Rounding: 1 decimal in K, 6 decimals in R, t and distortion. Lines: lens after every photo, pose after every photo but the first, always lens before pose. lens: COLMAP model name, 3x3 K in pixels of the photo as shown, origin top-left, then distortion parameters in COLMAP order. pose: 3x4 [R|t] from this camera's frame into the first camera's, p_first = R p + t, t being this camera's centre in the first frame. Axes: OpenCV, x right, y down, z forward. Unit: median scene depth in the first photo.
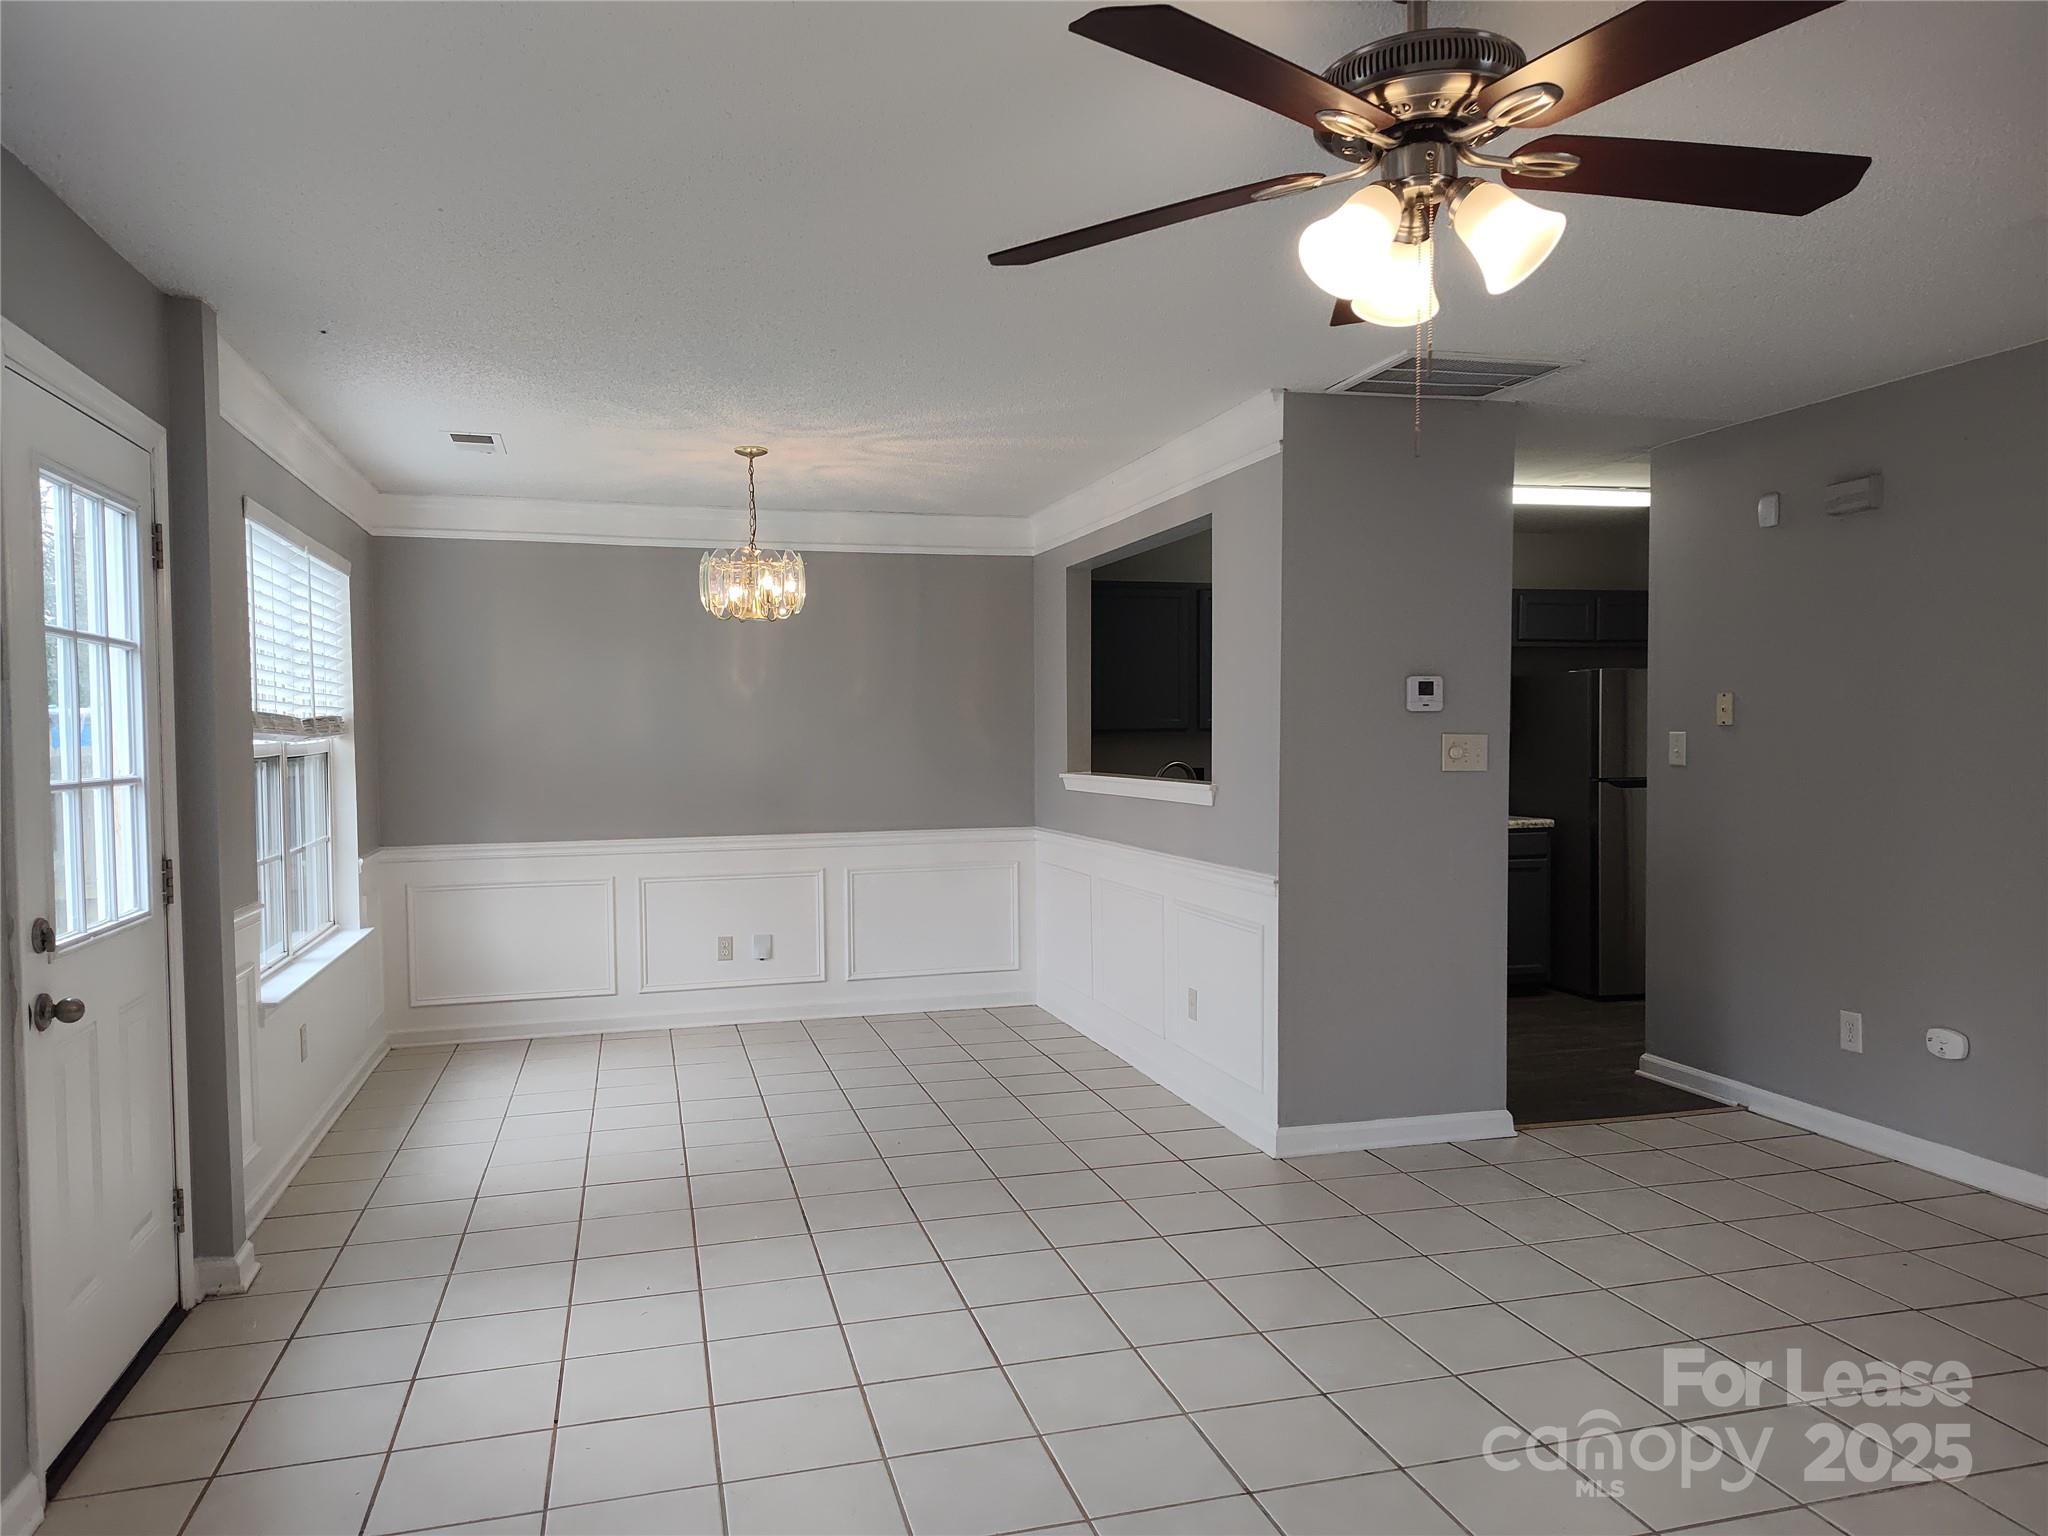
lens RADIAL K [[1385.7, 0, 1008.4], [0, 1385.7, 777.1], [0, 0, 1]] dist [0.063472, -0.074445]
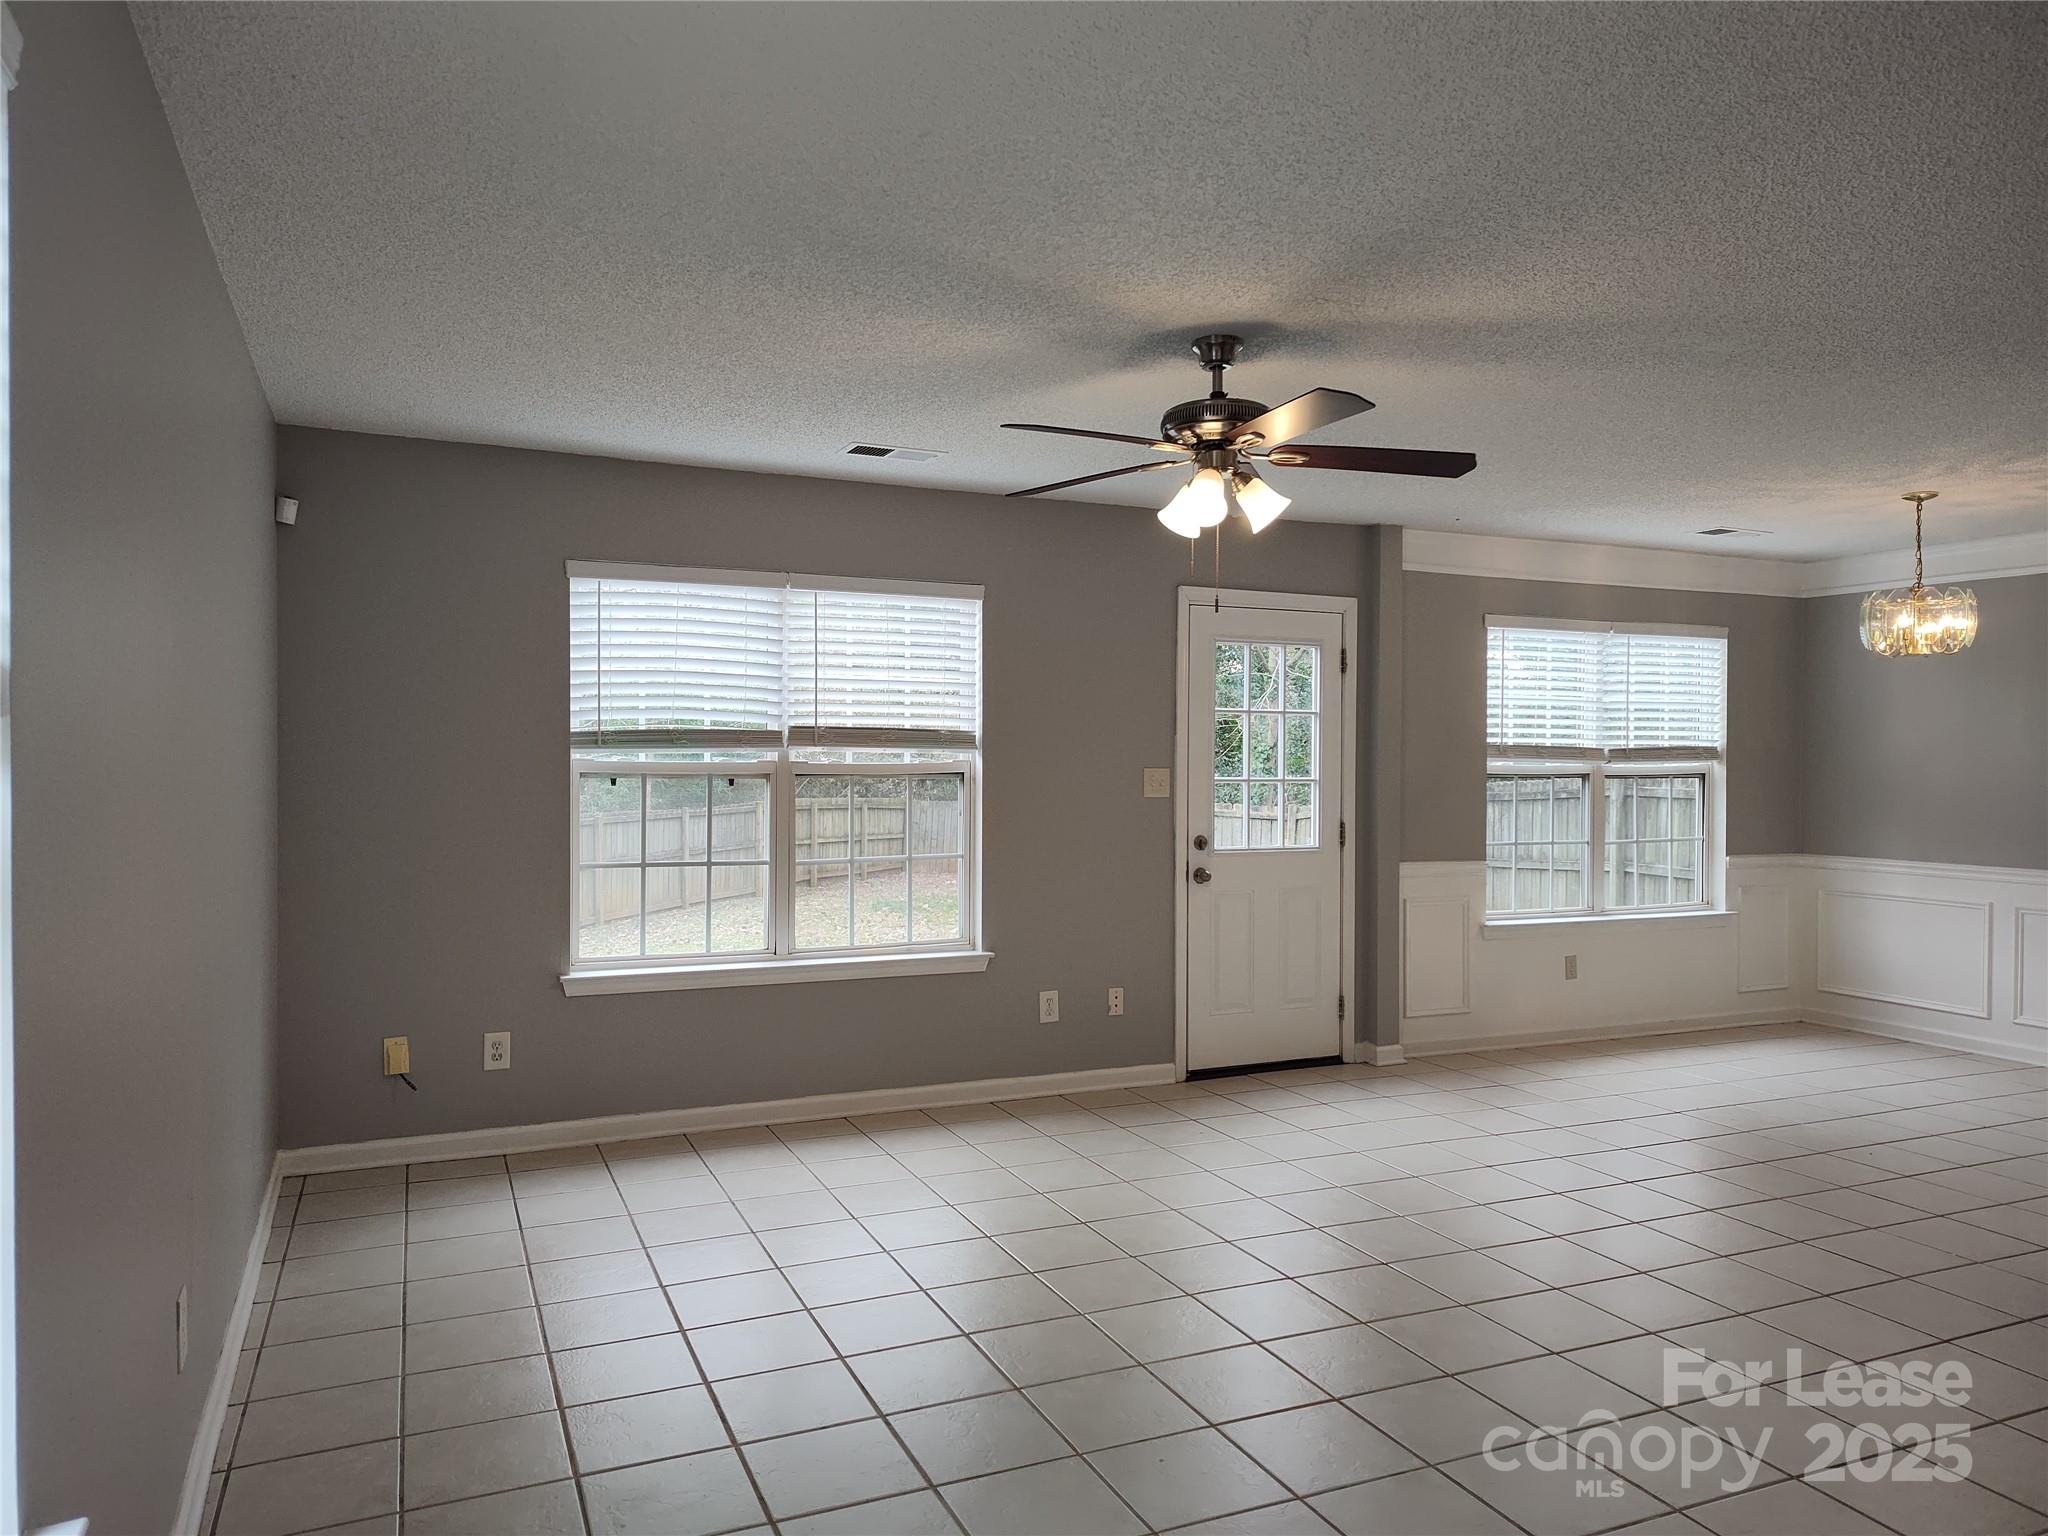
lens RADIAL K [[1385.7, 0, 1008.4], [0, 1385.7, 777.1], [0, 0, 1]] dist [0.063472, -0.074445]
pose [[0.137504, 0.023224, -0.990229, 0.728433], [-0.038861, 0.999082, 0.018035, -0.012614], [0.989739, 0.036002, 0.138281, 0.166666]]
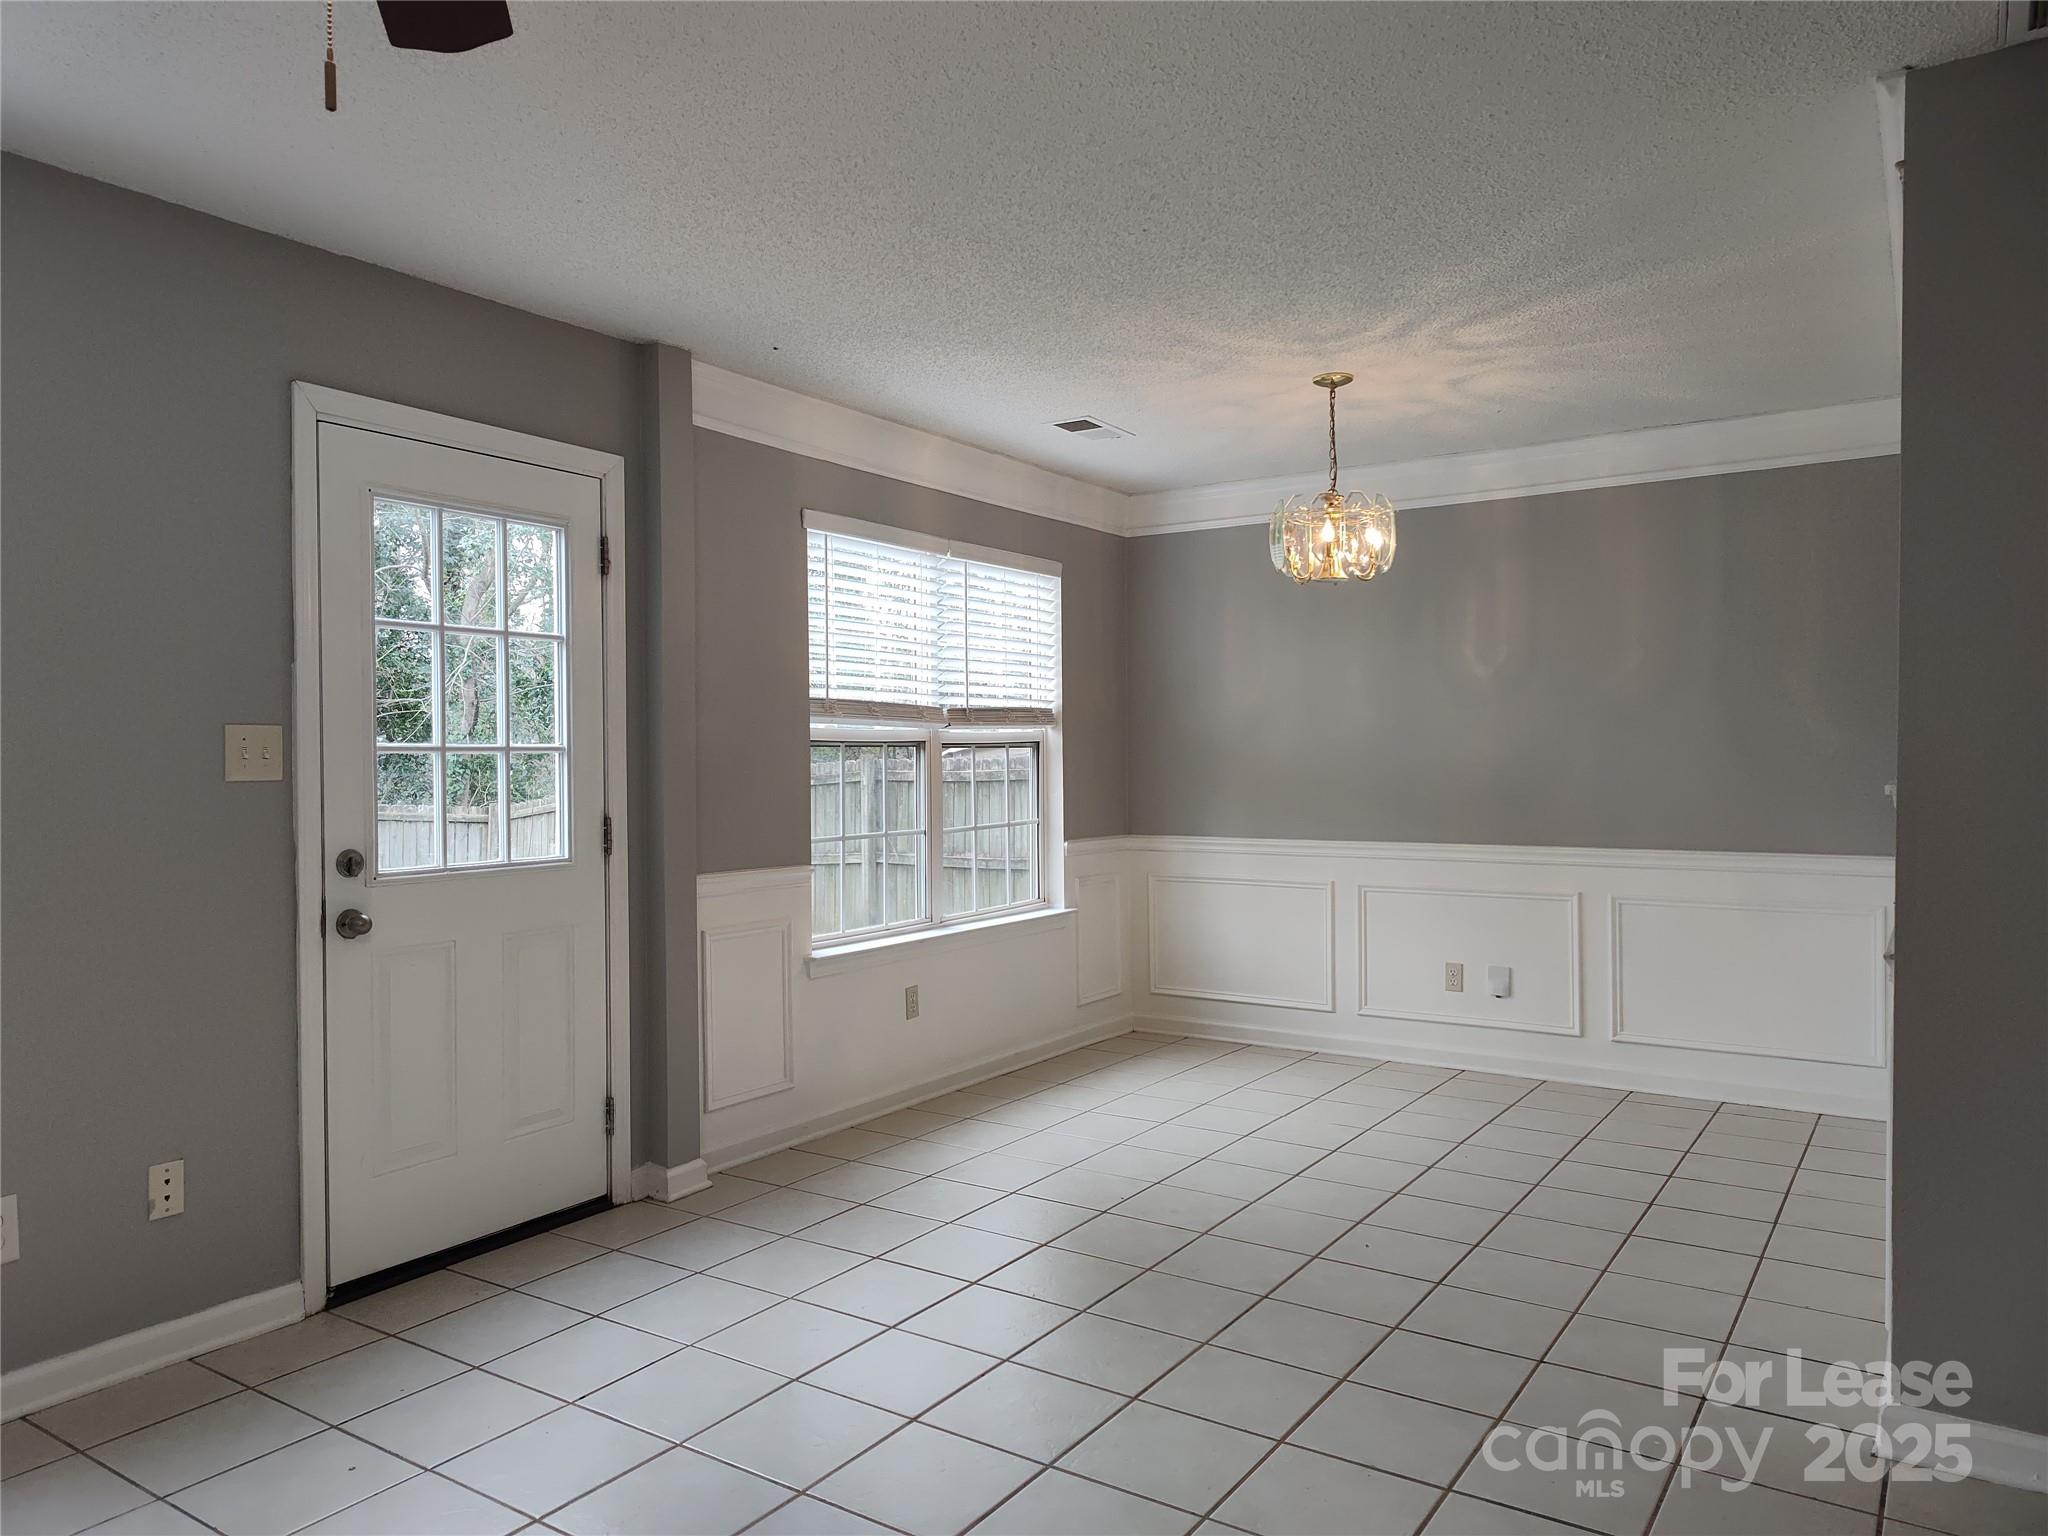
lens RADIAL K [[1376.5, 0, 1024.0], [0, 1376.5, 768.0], [0, 0, 1]] dist [0.060316, -0.056097]
pose [[0.652029, 0.010789, -0.758117, 0.309528], [-0.023330, 0.999711, -0.005838, 0.008858], [0.757835, 0.021493, 0.652092, 0.297901]]
